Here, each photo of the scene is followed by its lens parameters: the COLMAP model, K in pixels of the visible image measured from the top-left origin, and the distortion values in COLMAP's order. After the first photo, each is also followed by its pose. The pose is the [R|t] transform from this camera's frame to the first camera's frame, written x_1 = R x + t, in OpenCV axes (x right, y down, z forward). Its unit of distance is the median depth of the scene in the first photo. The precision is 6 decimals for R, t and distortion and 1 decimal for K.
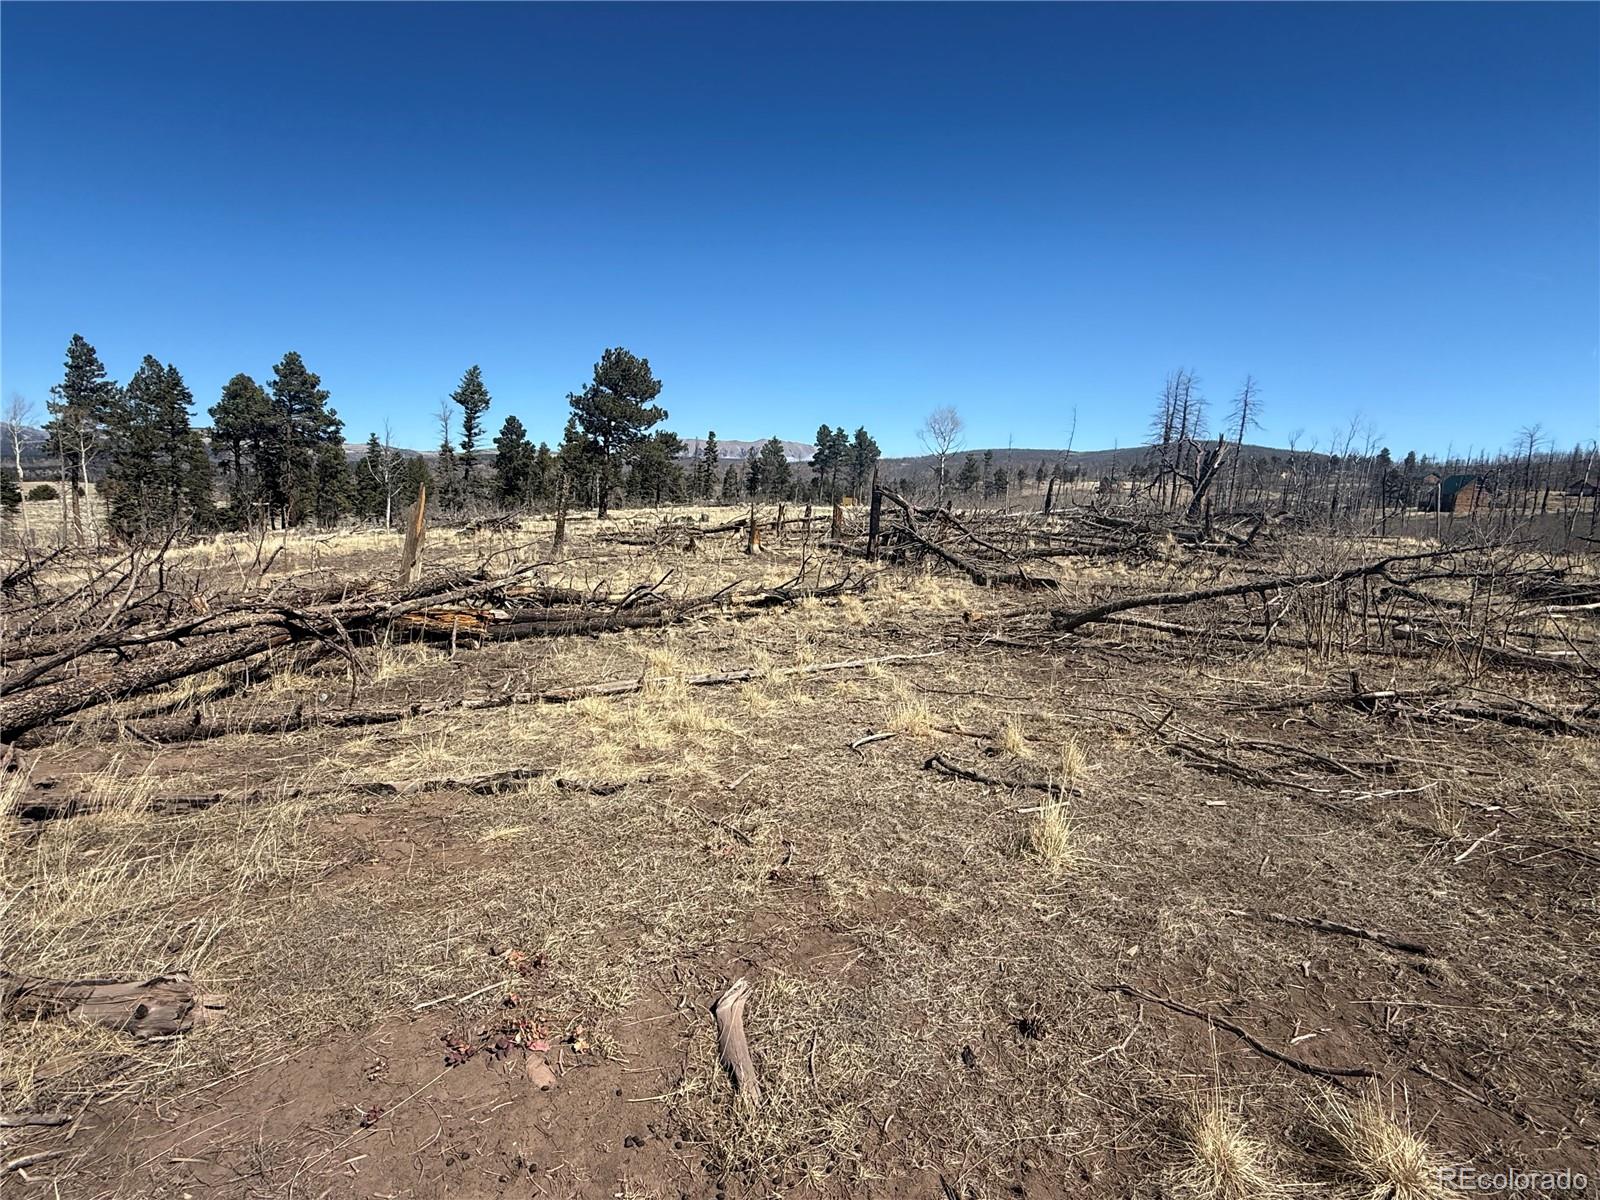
lens RADIAL K [[787.4, 0, 800.0], [0, 787.4, 600.0], [0, 0, 1]] dist [-0.001796, 0.000753]
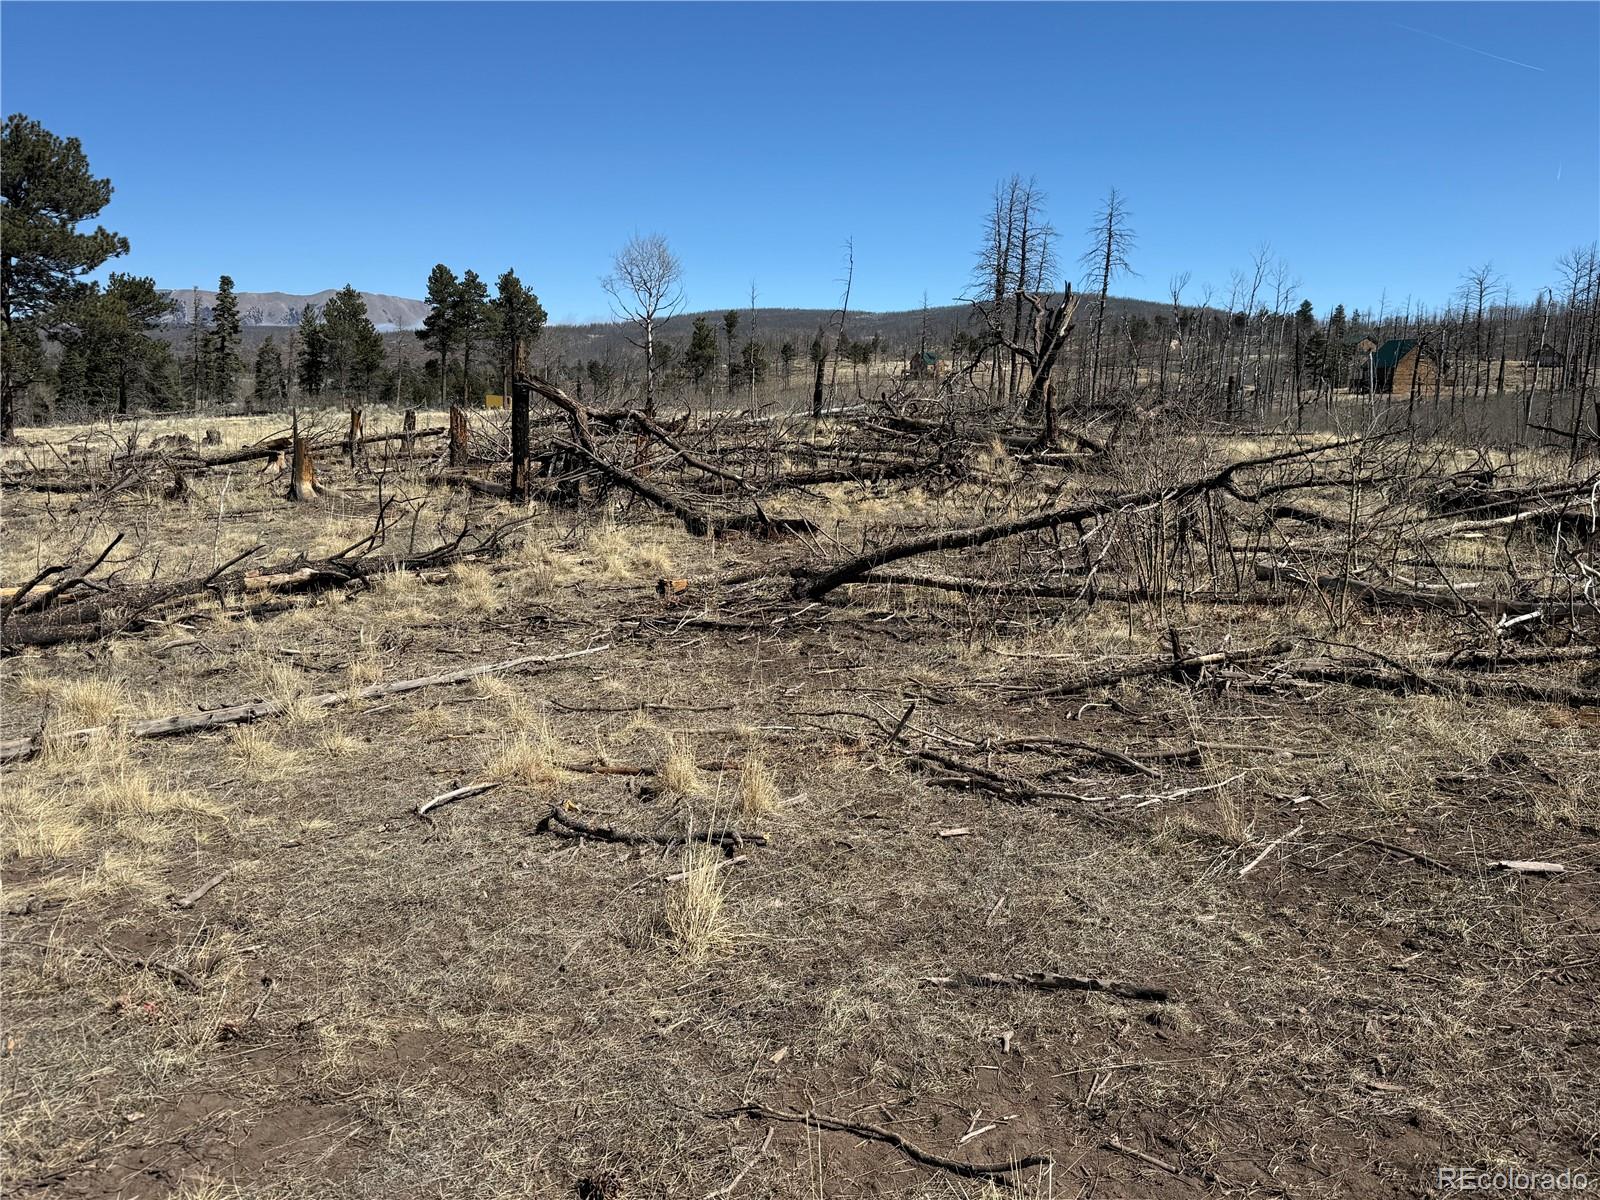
lens RADIAL K [[1327.7, 0, 800.0], [0, 1327.7, 600.0], [0, 0, 1]] dist [0.156332, -0.299643]
pose [[0.960752, -0.064644, 0.269770, 0.042432], [0.058098, 0.997792, 0.032187, 0.005045], [-0.271255, -0.015251, 0.962387, -0.032184]]
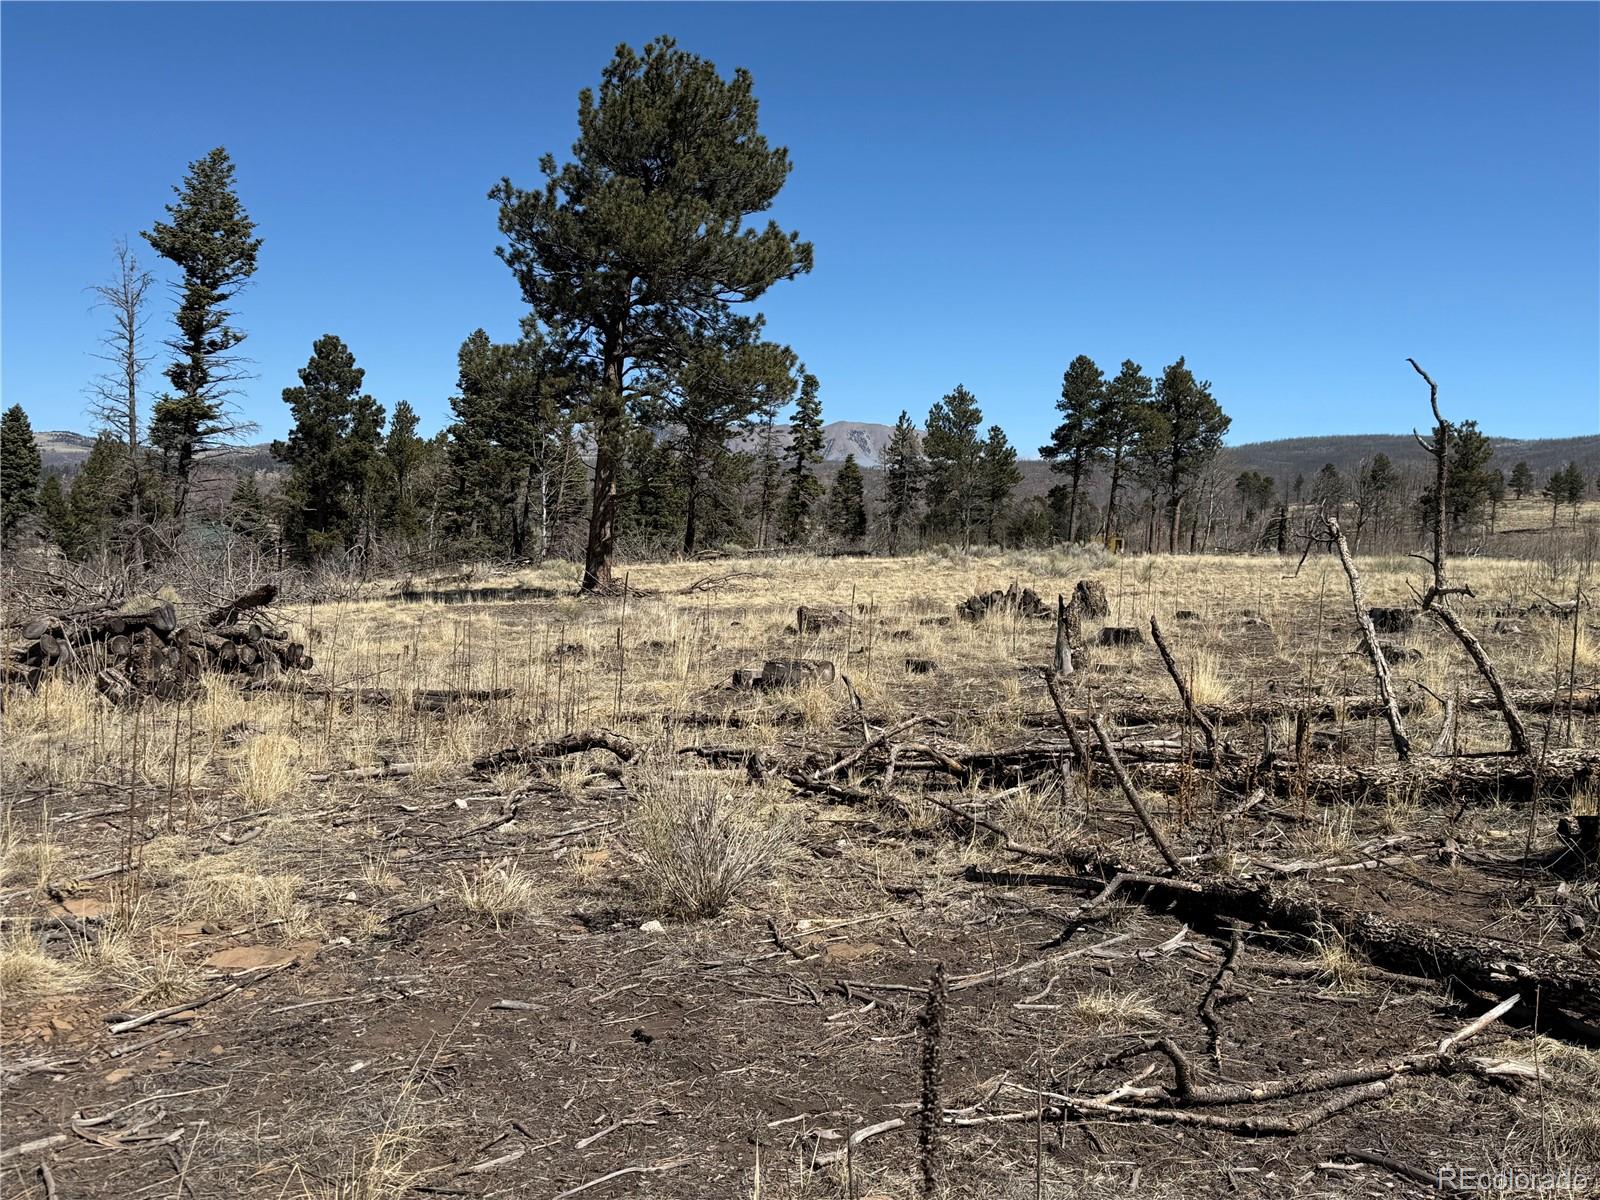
lens RADIAL K [[1694.1, 0, 800.0], [0, 1694.1, 600.0], [0, 0, 1]] dist [0.160097, 0.000115]
pose [[0.996658, 0.003463, -0.081617, -0.966607], [-0.011058, 0.995625, -0.092785, -0.328062], [0.080938, 0.093378, 0.992335, 2.877954]]
